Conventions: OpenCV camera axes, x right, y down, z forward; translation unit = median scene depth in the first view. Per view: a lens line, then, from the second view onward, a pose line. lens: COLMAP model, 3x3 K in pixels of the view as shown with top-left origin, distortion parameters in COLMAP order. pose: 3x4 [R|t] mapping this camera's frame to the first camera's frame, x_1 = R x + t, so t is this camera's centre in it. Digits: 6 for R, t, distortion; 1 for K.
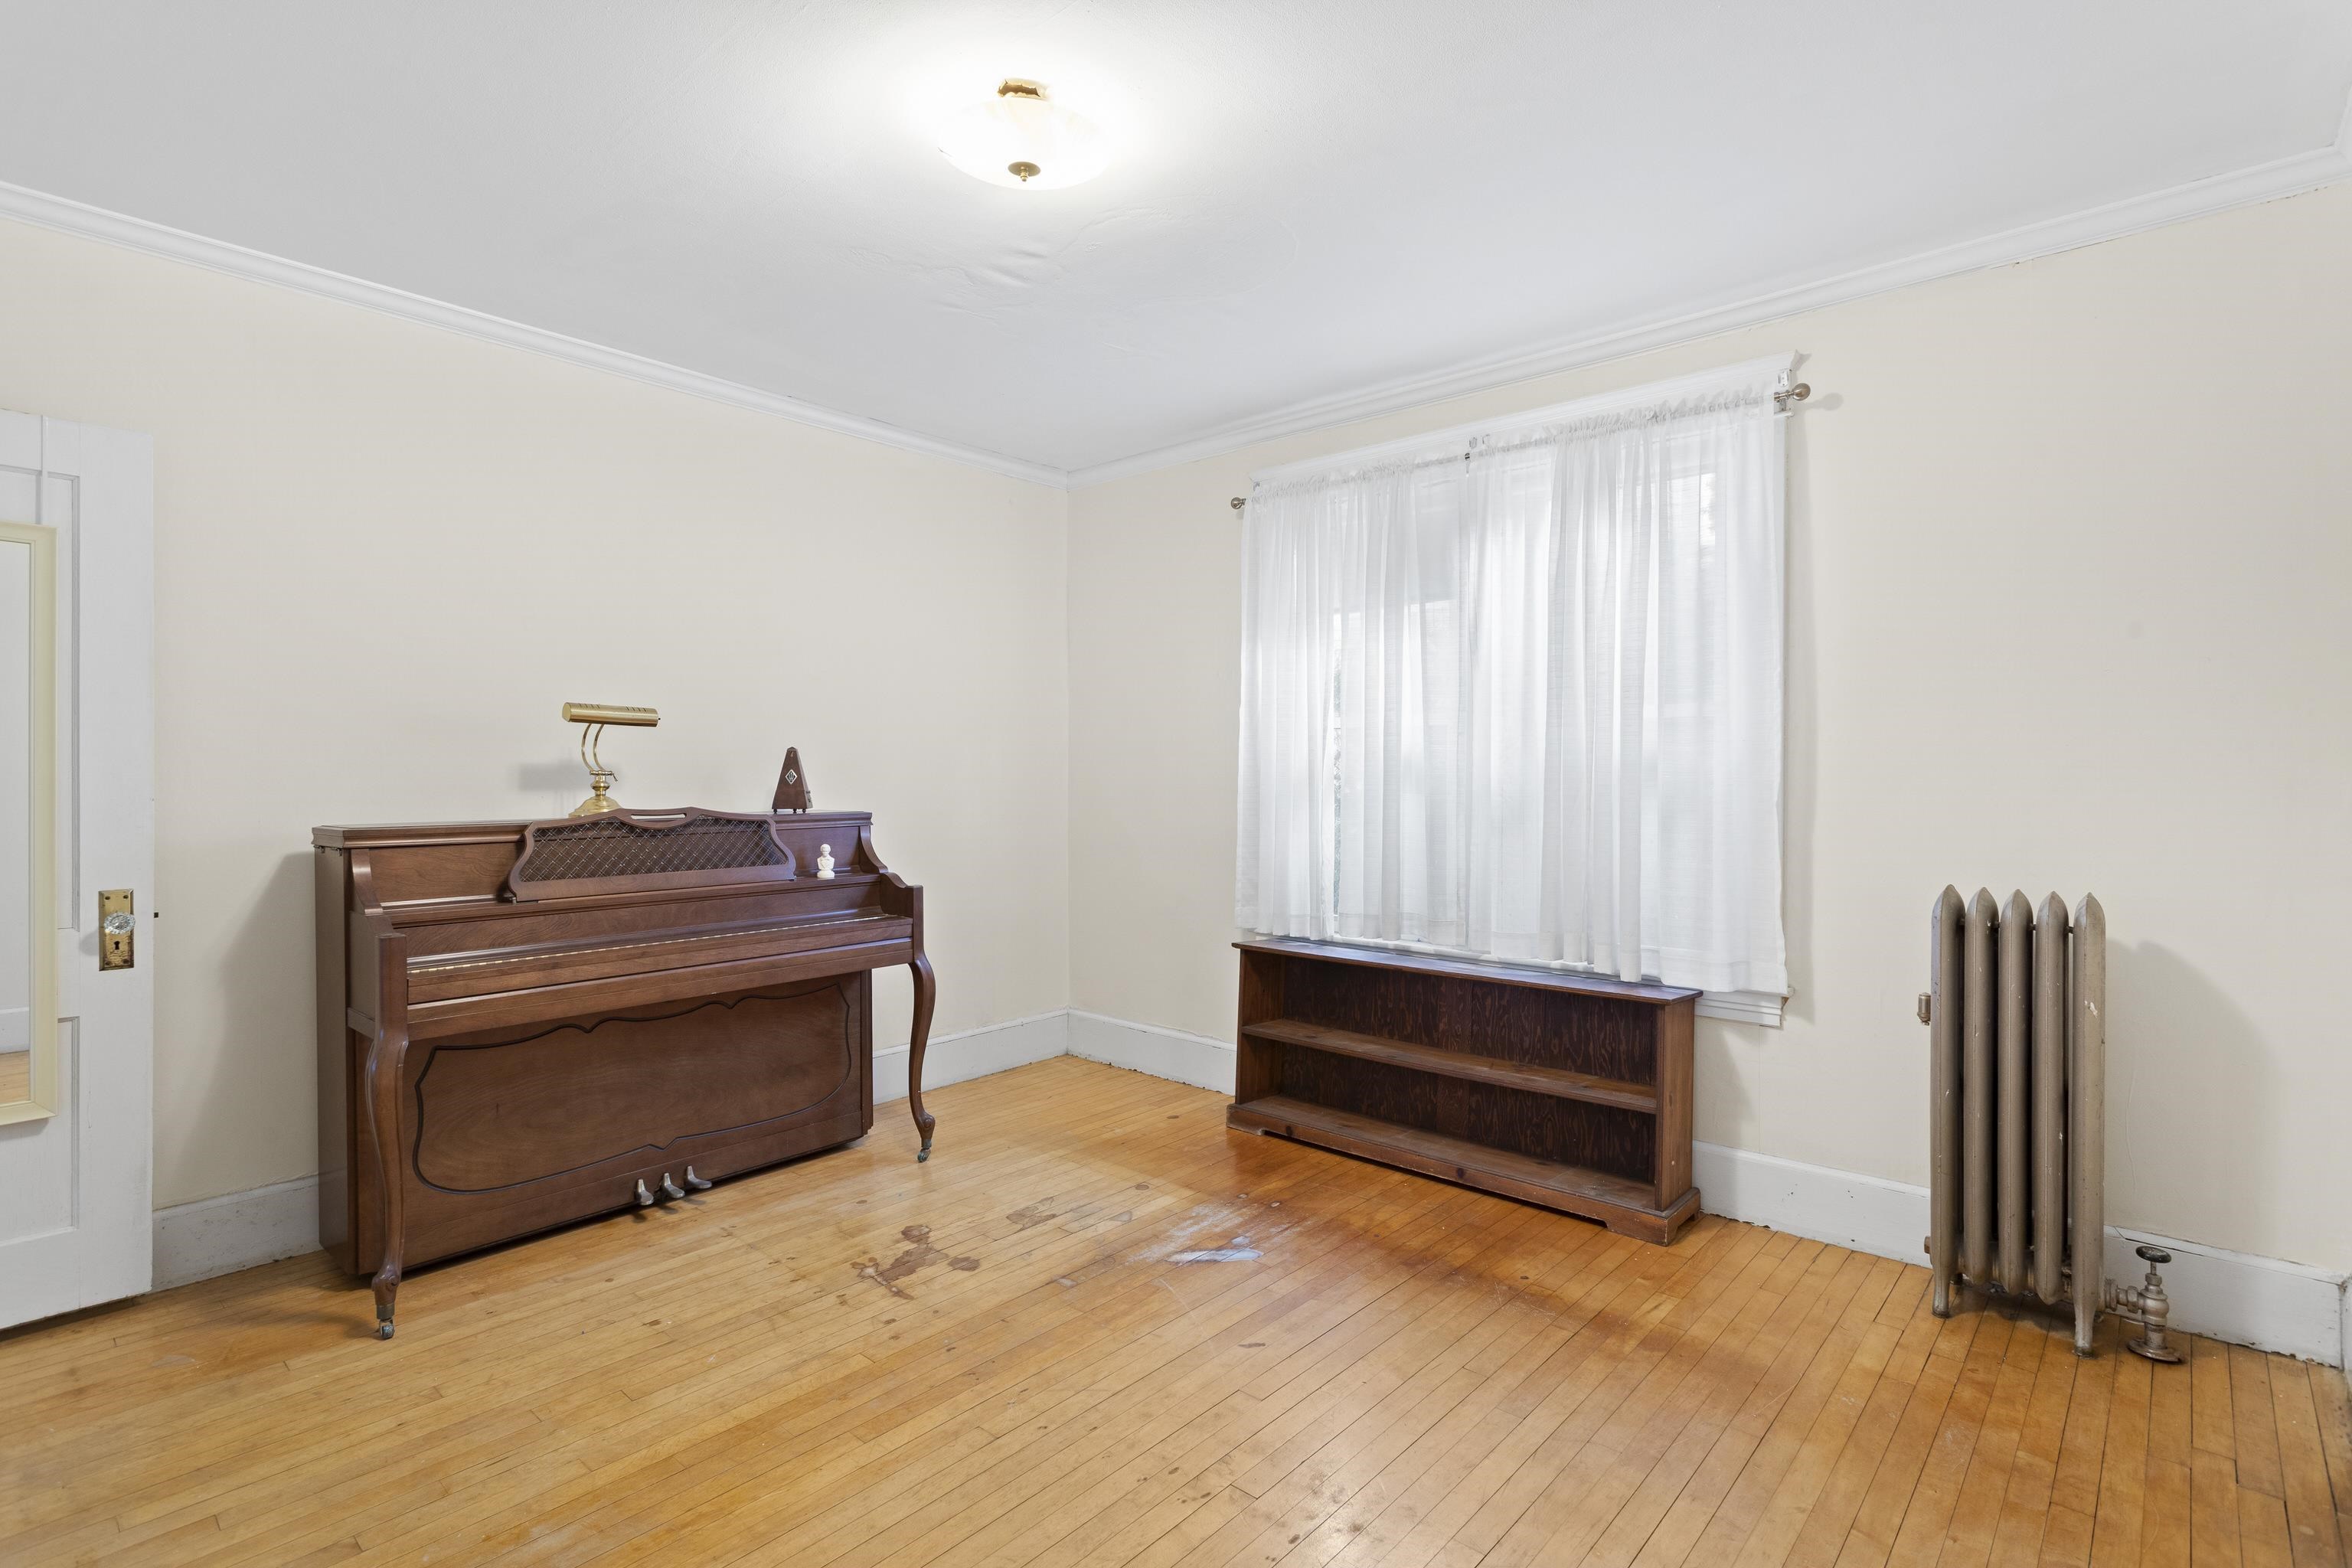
lens RADIAL K [[1116.9, 0, 1188.7], [0, 1116.9, 777.3], [0, 0, 1]] dist [-0.000242, 0.001766]
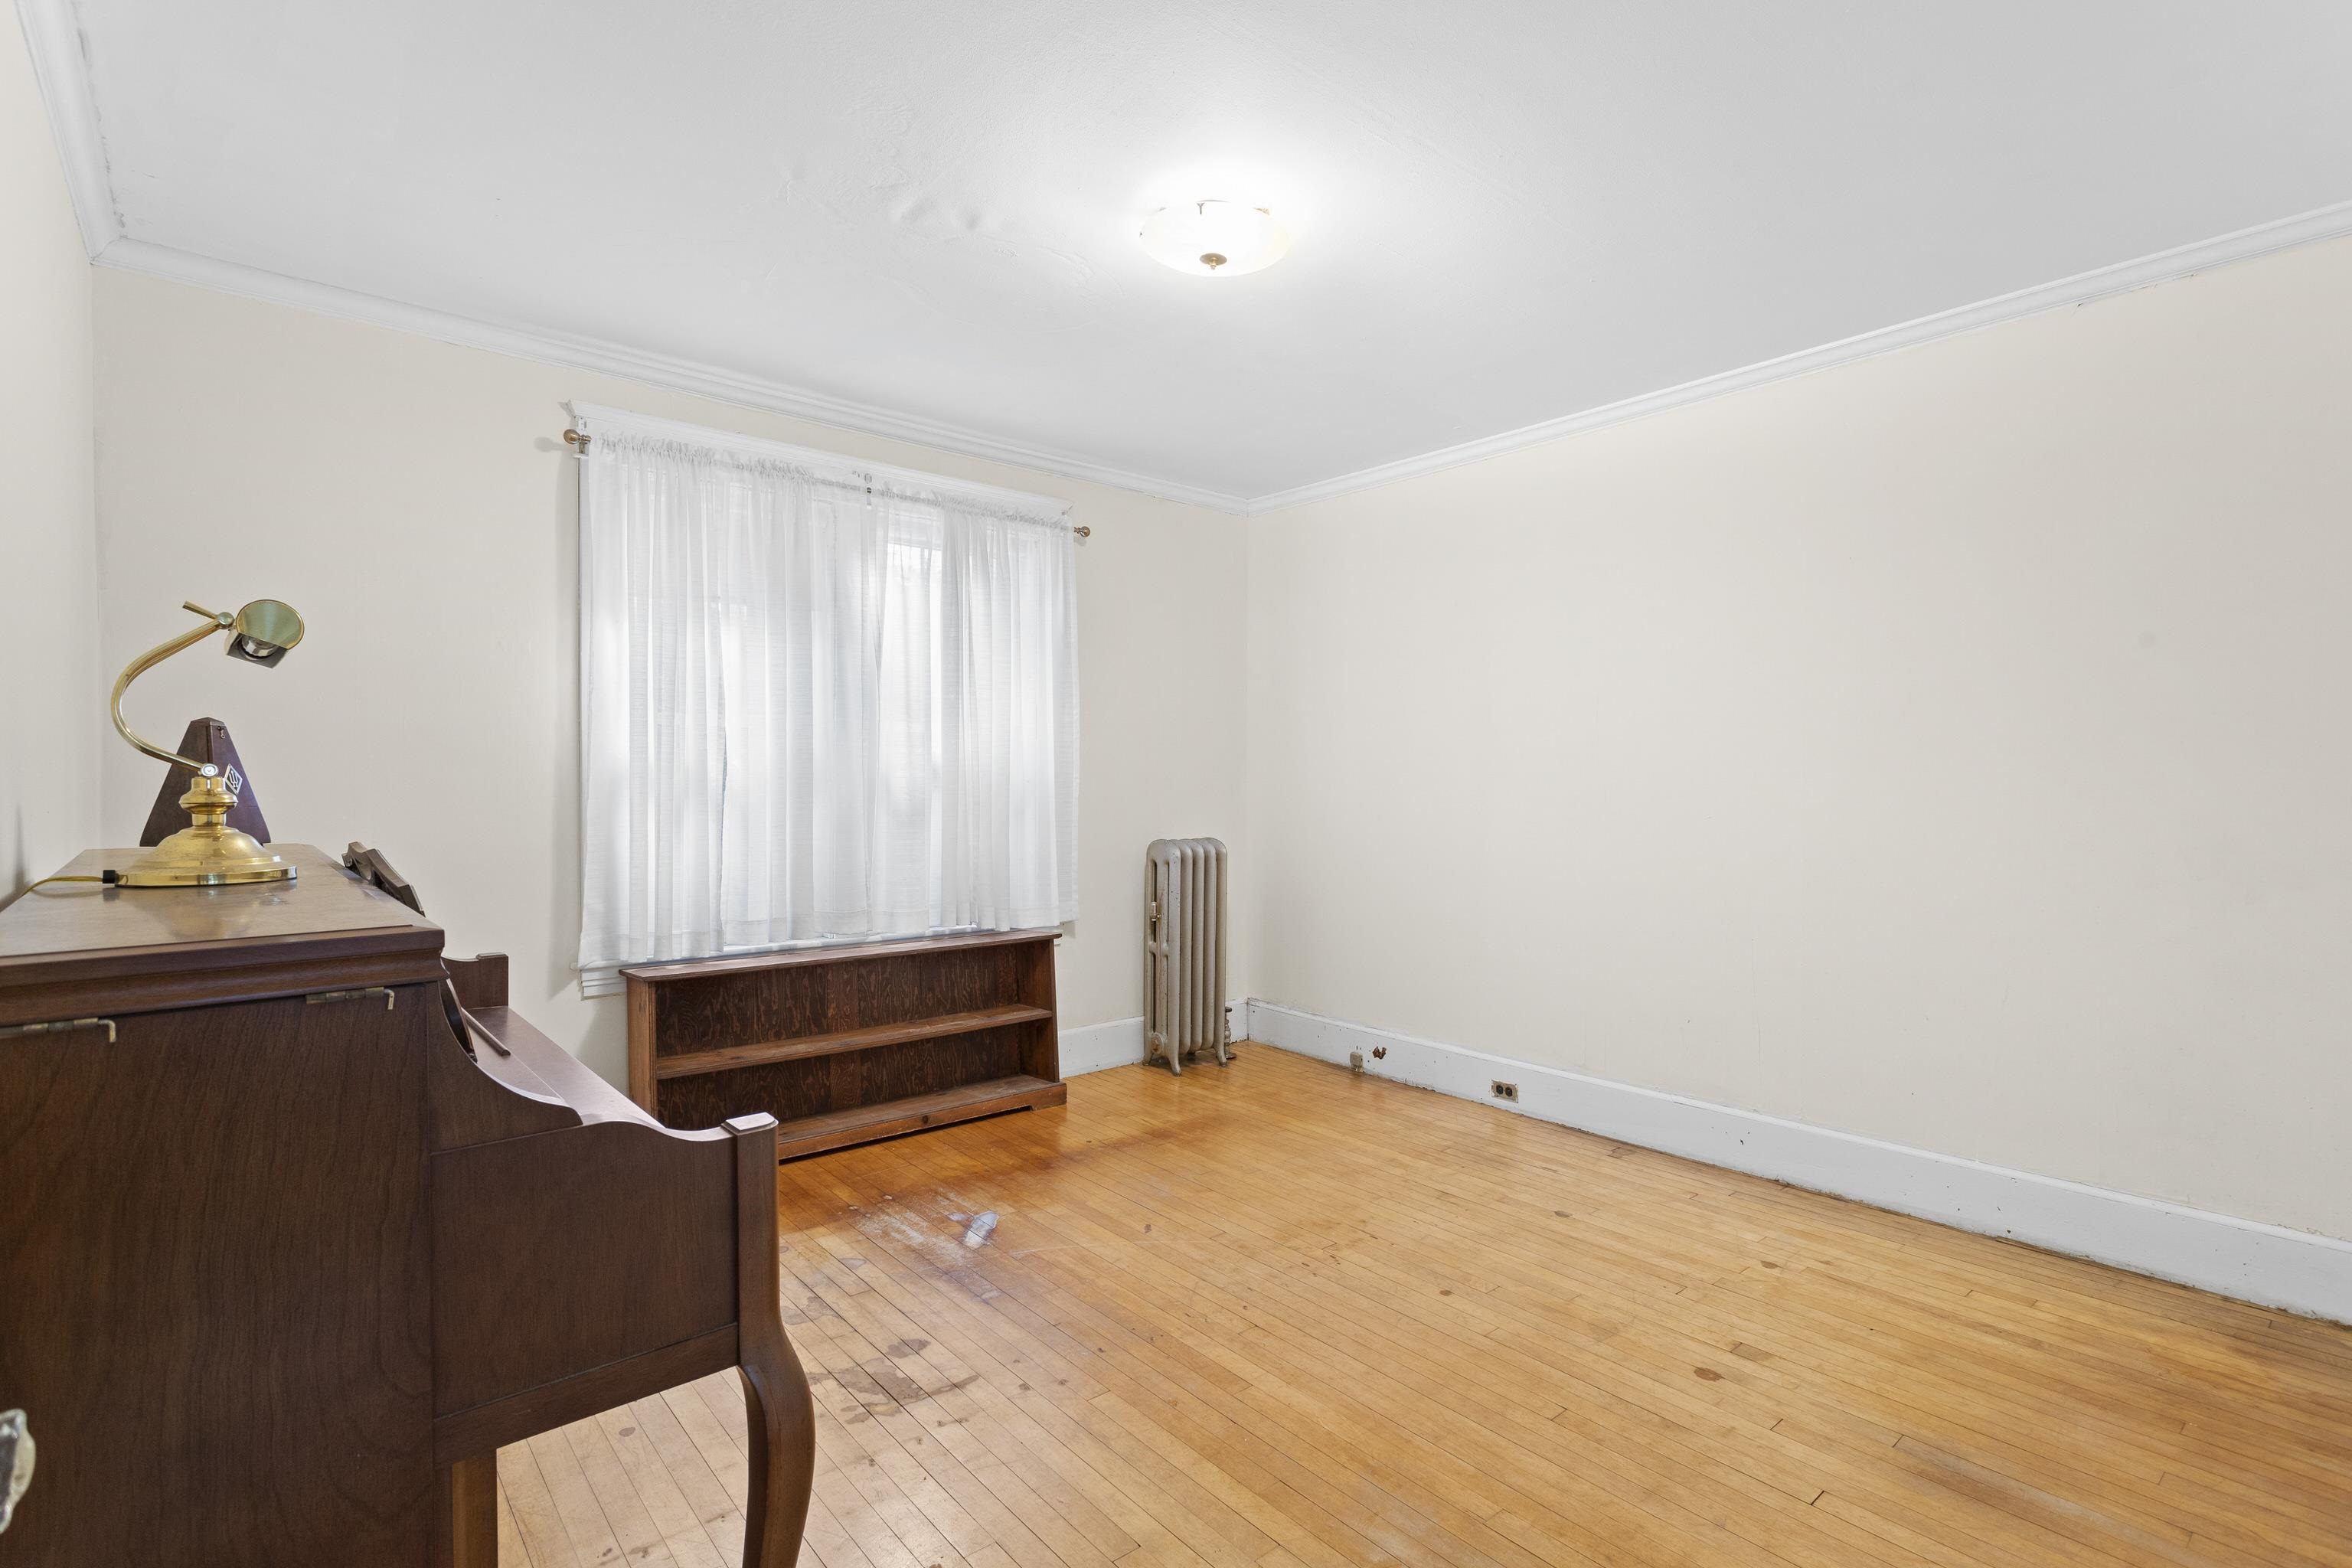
lens RADIAL K [[1116.9, 0, 1181.2], [0, 1116.9, 789.9], [0, 0, 1]] dist [-0.000242, 0.001766]
pose [[0.137814, -0.008575, 0.990421, -0.984313], [-0.001816, 0.999959, 0.008910, 0.000119], [-0.990457, -0.003027, 0.137792, 0.654631]]
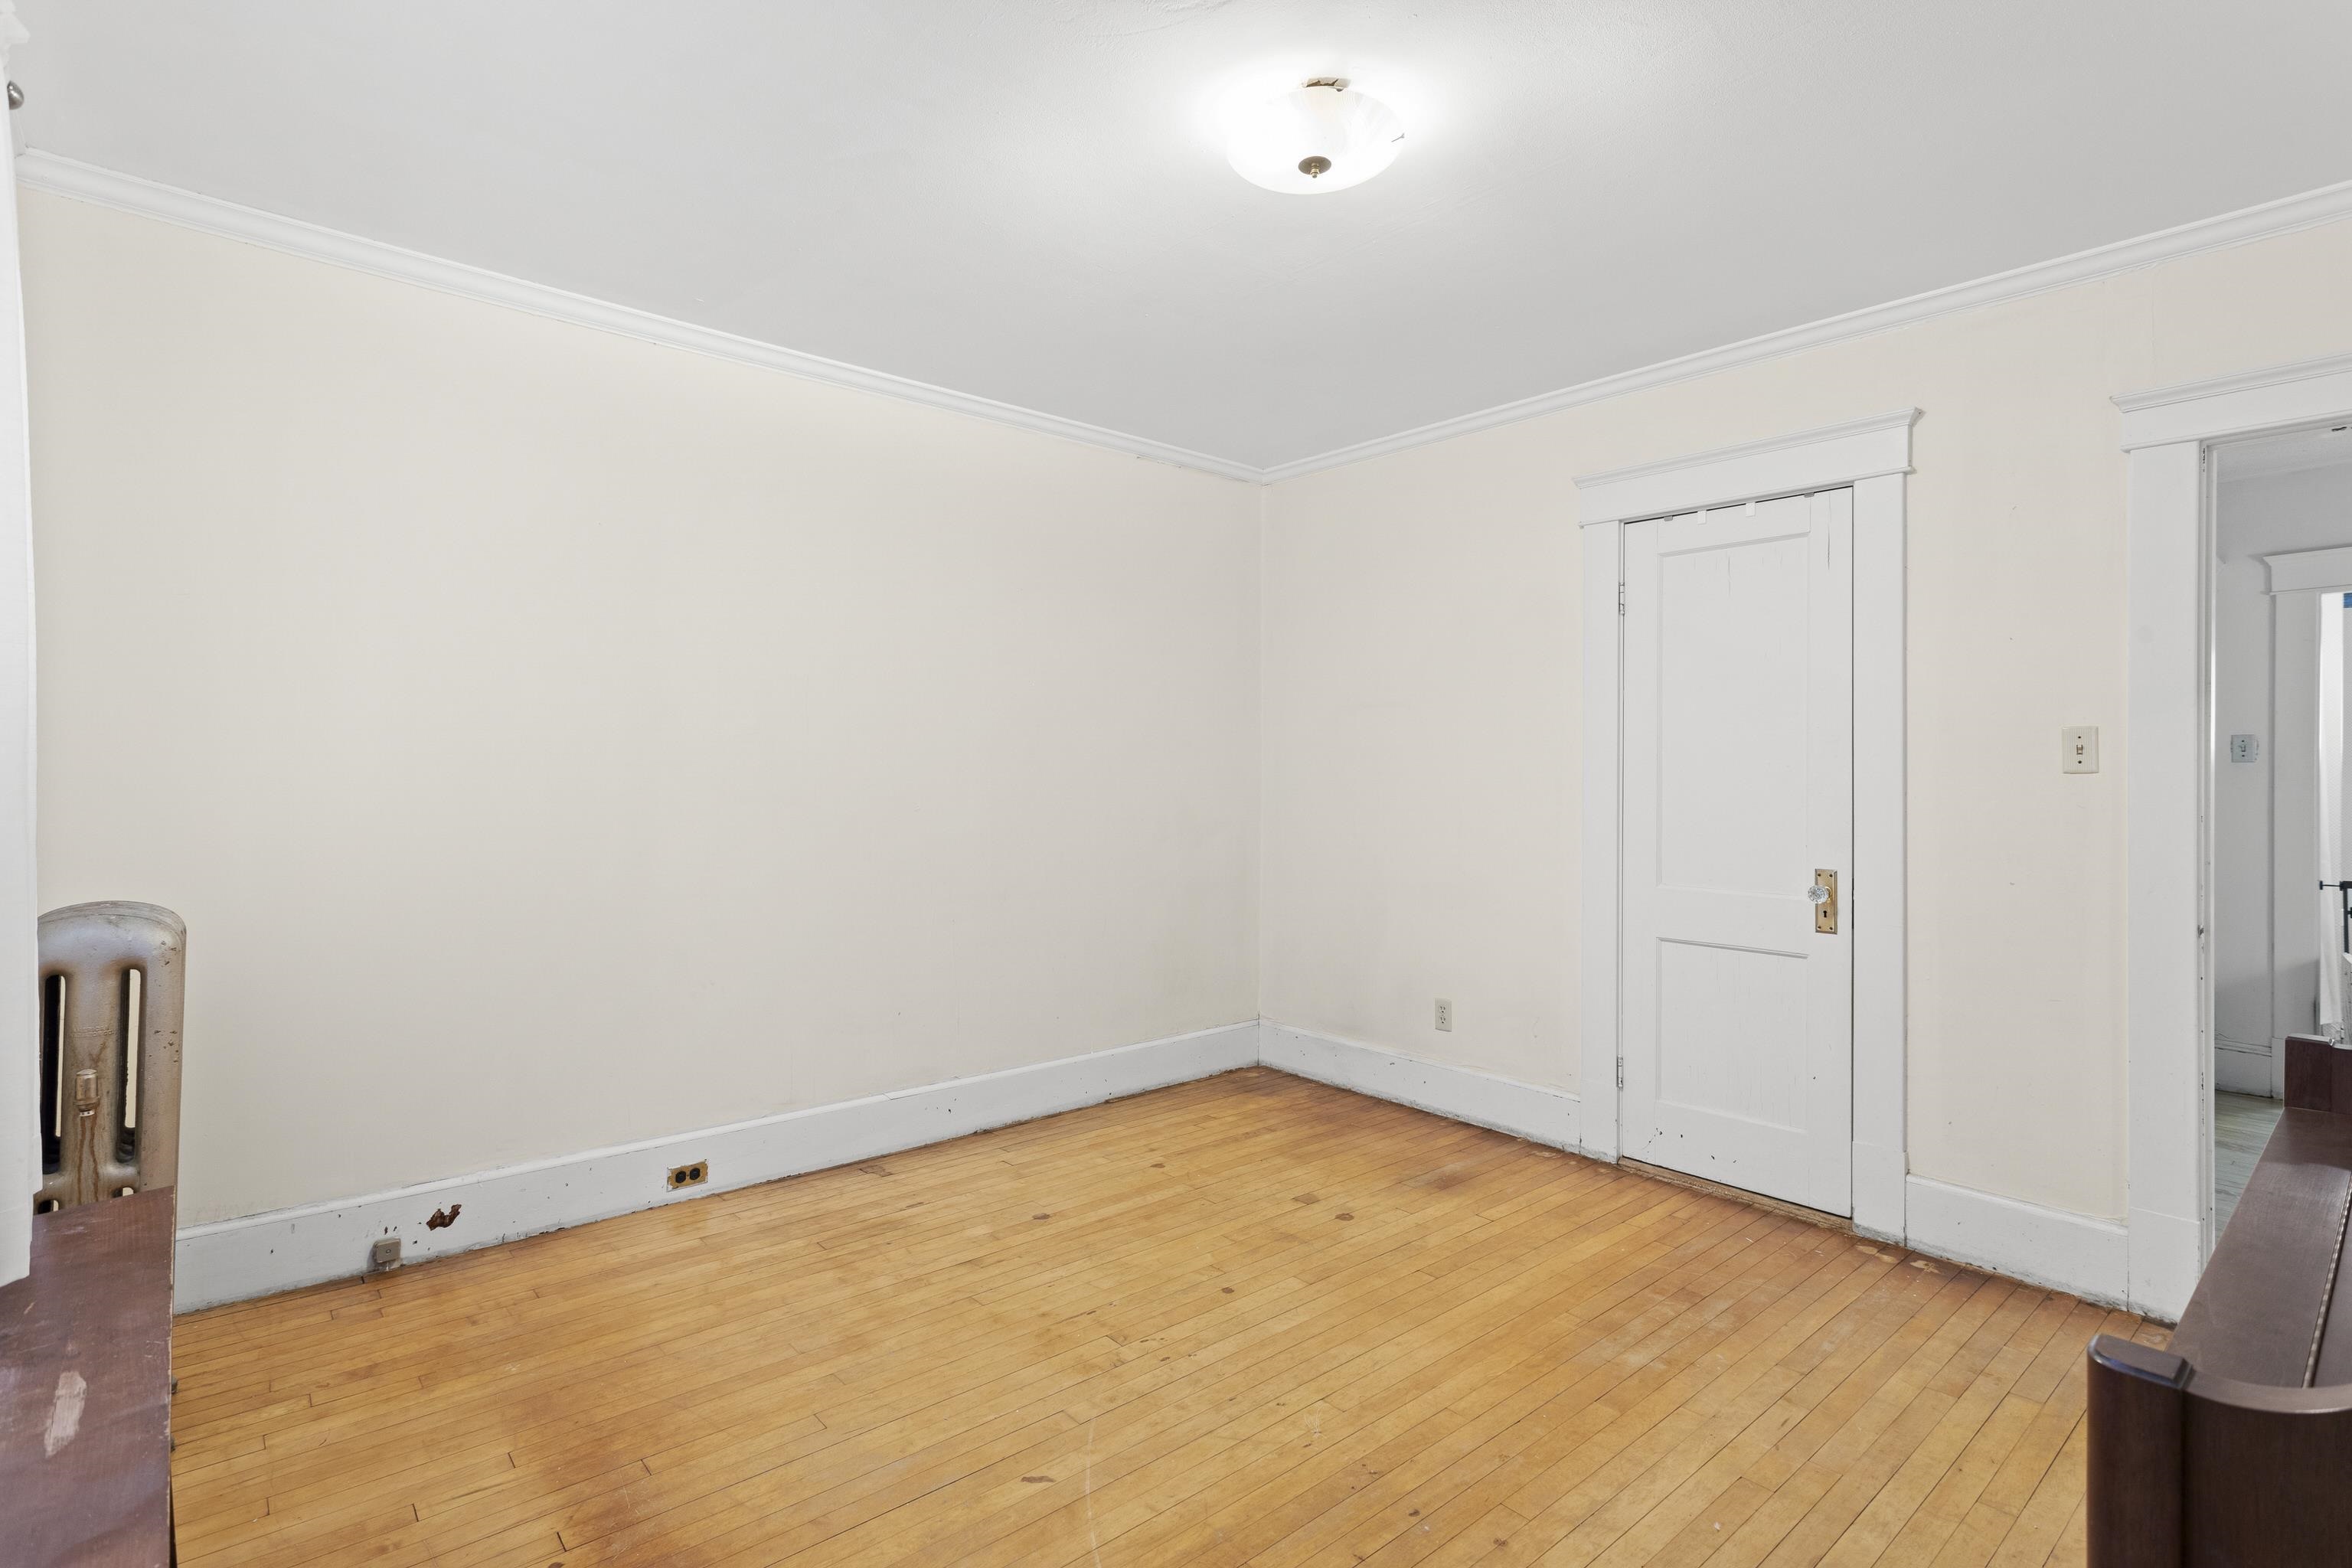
lens RADIAL K [[1116.9, 0, 1183.1], [0, 1116.9, 772.0], [0, 0, 1]] dist [-0.000242, 0.001766]
pose [[-0.992210, -0.009992, 0.124175, -0.118570], [-0.010091, 0.999949, -0.000166, -0.005163], [-0.124167, -0.001417, -0.992260, 1.485177]]
